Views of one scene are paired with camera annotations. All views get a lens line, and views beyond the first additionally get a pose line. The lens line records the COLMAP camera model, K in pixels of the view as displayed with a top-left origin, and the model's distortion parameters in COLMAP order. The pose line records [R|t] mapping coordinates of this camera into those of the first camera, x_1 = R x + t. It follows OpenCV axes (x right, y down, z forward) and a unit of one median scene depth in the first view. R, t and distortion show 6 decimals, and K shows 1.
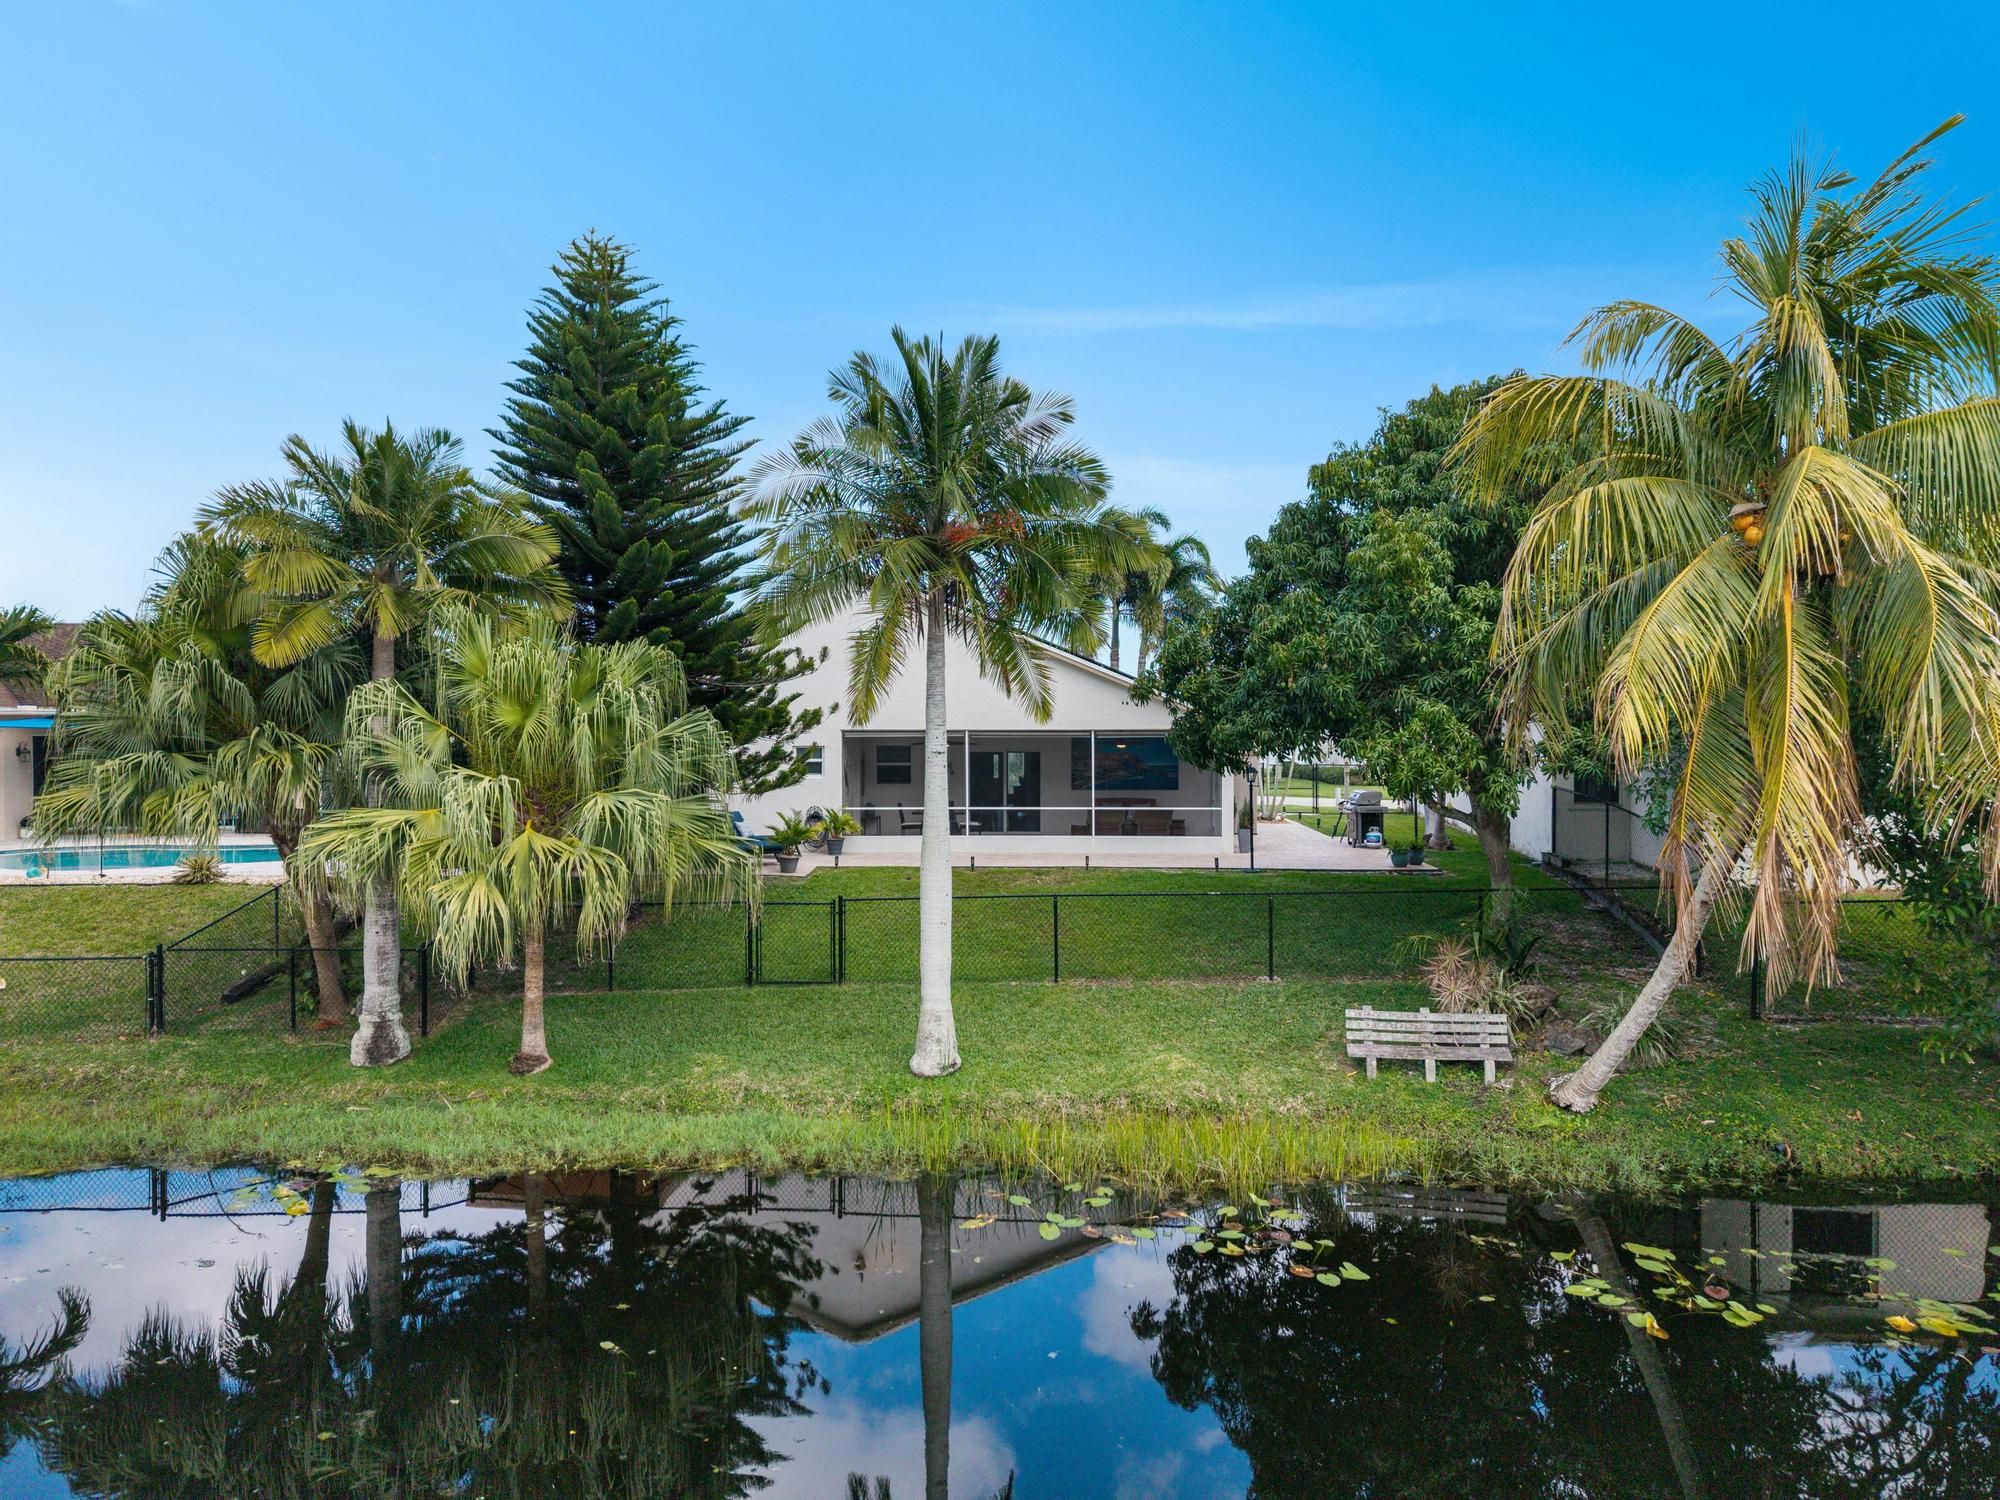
lens RADIAL K [[1560.9, 0, 1000.0], [0, 1560.9, 750.0], [0, 0, 1]] dist [0.041063, -0.070884]
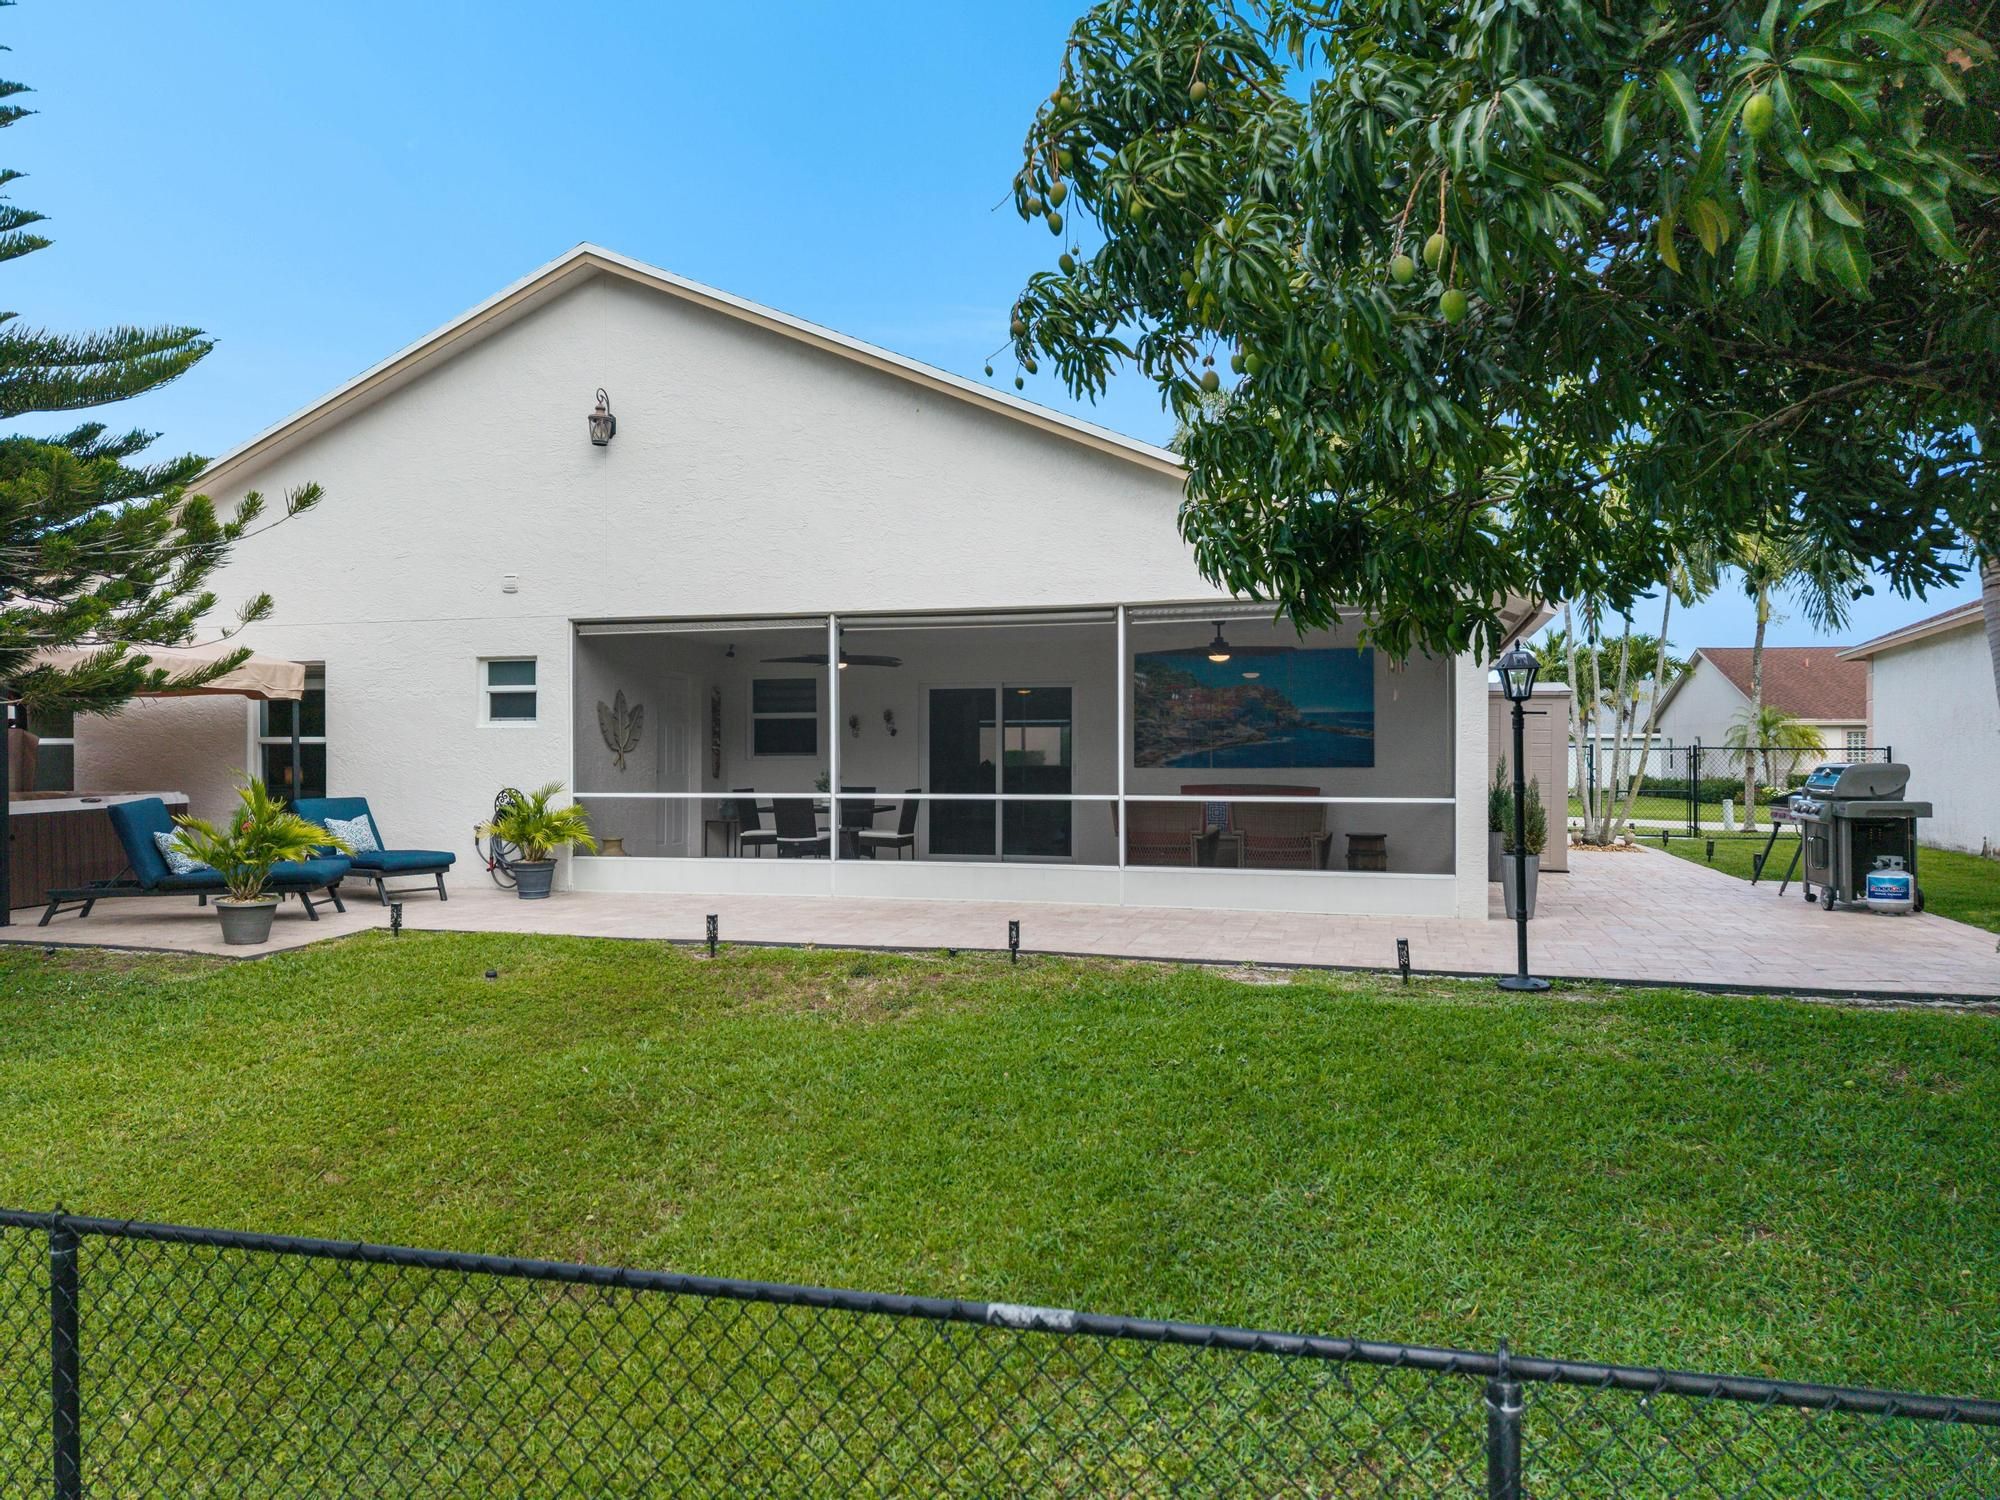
lens RADIAL K [[1560.9, 0, 1000.0], [0, 1560.9, 750.0], [0, 0, 1]] dist [0.041063, -0.070884]
pose [[0.978907, 0.002744, -0.204287, 0.109922], [-0.007367, 0.999734, -0.021868, 0.033737], [0.204173, 0.022912, 0.978667, 0.595941]]
